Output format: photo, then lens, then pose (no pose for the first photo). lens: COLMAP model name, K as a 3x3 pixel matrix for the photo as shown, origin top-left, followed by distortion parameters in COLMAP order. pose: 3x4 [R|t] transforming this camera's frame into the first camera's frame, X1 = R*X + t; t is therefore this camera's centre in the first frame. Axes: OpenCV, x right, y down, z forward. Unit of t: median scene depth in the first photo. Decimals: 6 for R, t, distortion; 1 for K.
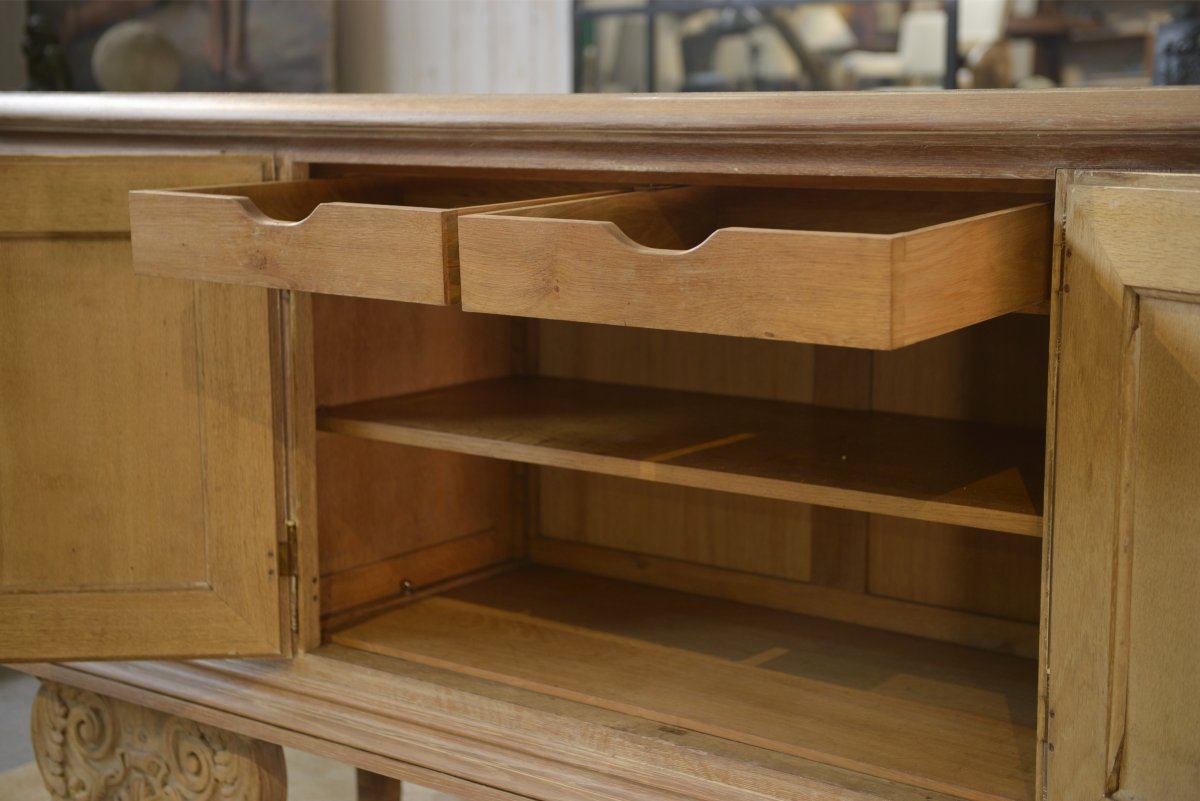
lens RADIAL K [[1803.4, 0, 600.0], [0, 1803.4, 400.5], [0, 0, 1]] dist [0.156680, -0.027387]
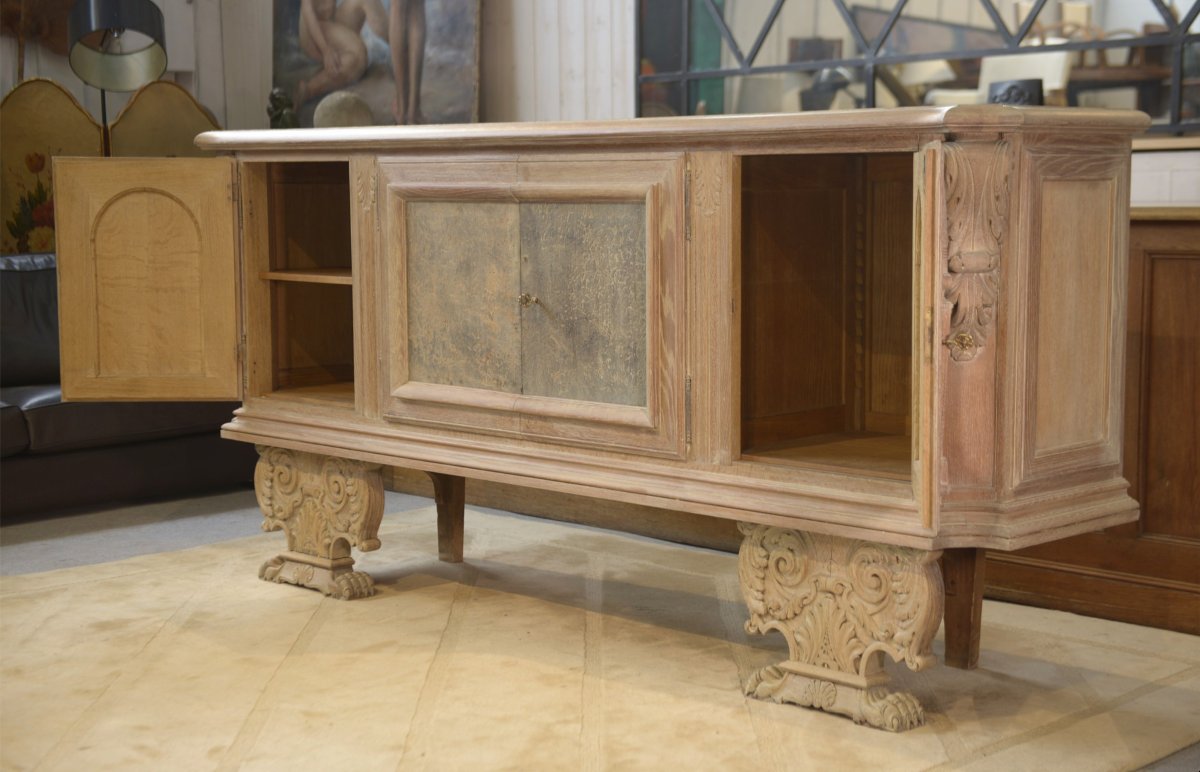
lens RADIAL K [[1914.2, 0, 616.8], [0, 1914.2, 407.1], [0, 0, 1]] dist [0.166309, 0.000648]
pose [[0.991270, 0.009547, -0.131503, 0.343180], [-0.014490, 0.999222, -0.036677, 0.199842], [0.131051, 0.038263, 0.990637, -0.978431]]
